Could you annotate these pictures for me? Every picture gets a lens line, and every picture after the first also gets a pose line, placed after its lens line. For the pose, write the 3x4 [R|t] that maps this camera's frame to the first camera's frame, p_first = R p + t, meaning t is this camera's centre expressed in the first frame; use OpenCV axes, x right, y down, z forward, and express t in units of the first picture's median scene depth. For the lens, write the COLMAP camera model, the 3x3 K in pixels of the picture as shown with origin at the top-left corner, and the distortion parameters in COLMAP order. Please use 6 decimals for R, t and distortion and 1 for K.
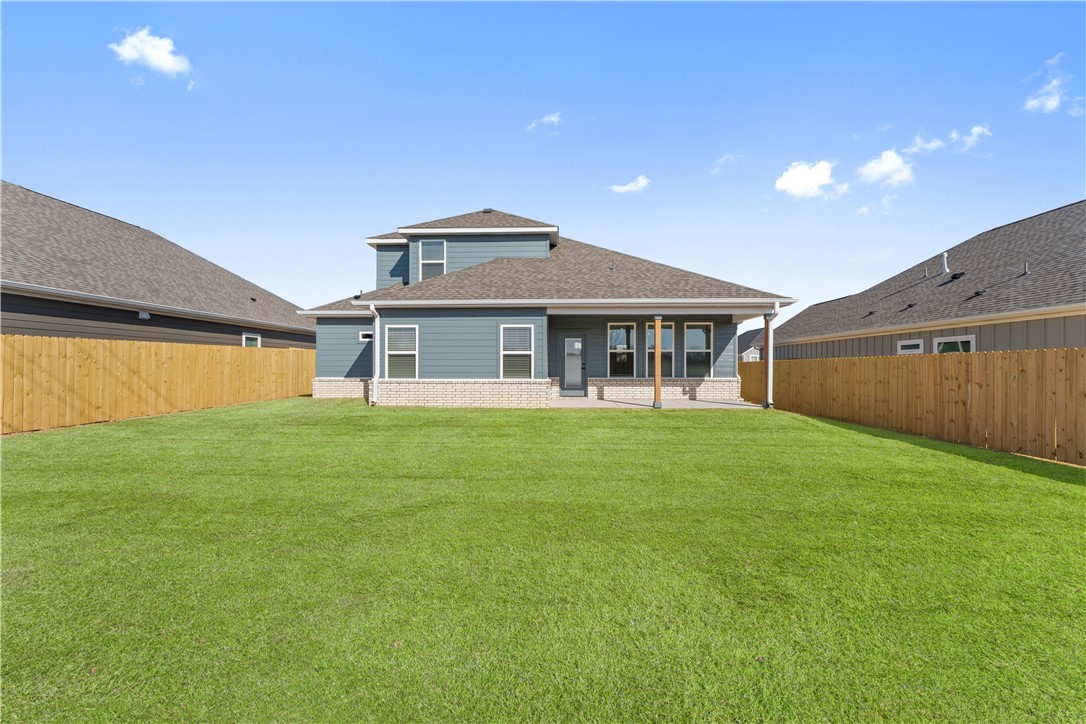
lens RADIAL K [[440.5, 0, 541.5], [0, 440.5, 364.0], [0, 0, 1]] dist [0.000985, -0.001092]
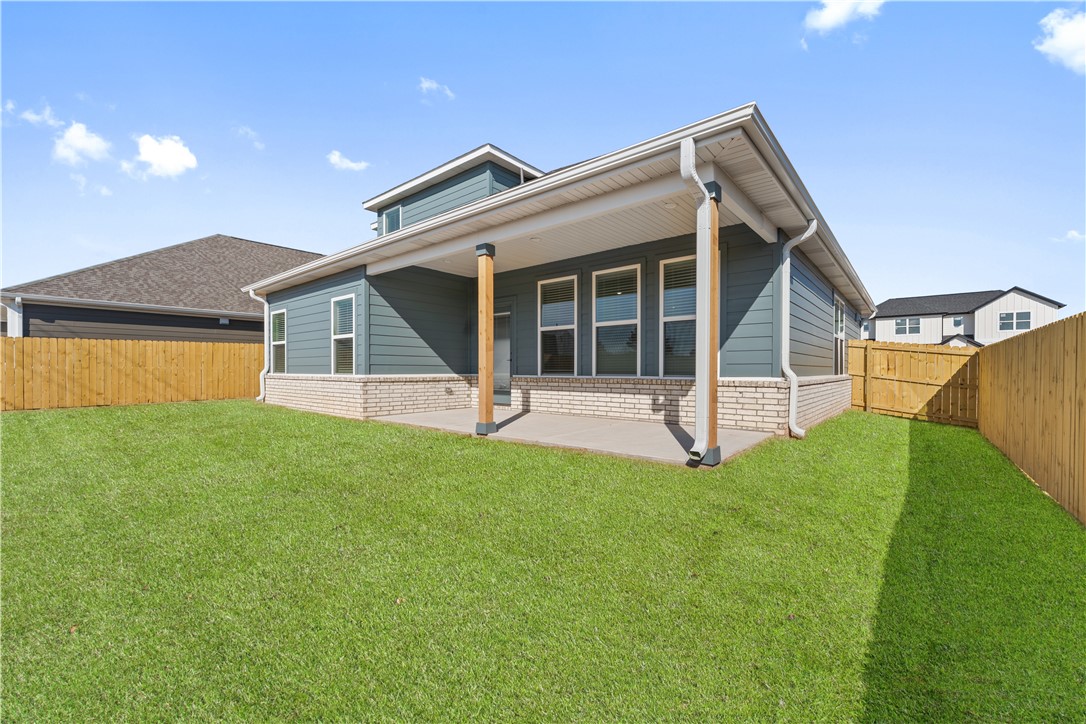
lens RADIAL K [[440.5, 0, 543.1], [0, 440.5, 370.4], [0, 0, 1]] dist [0.000985, -0.001092]
pose [[0.788976, 0.000564, -0.614423, 0.596173], [0.005042, 0.999960, 0.007392, 0.023227], [0.614403, -0.008930, 0.788942, 0.625685]]
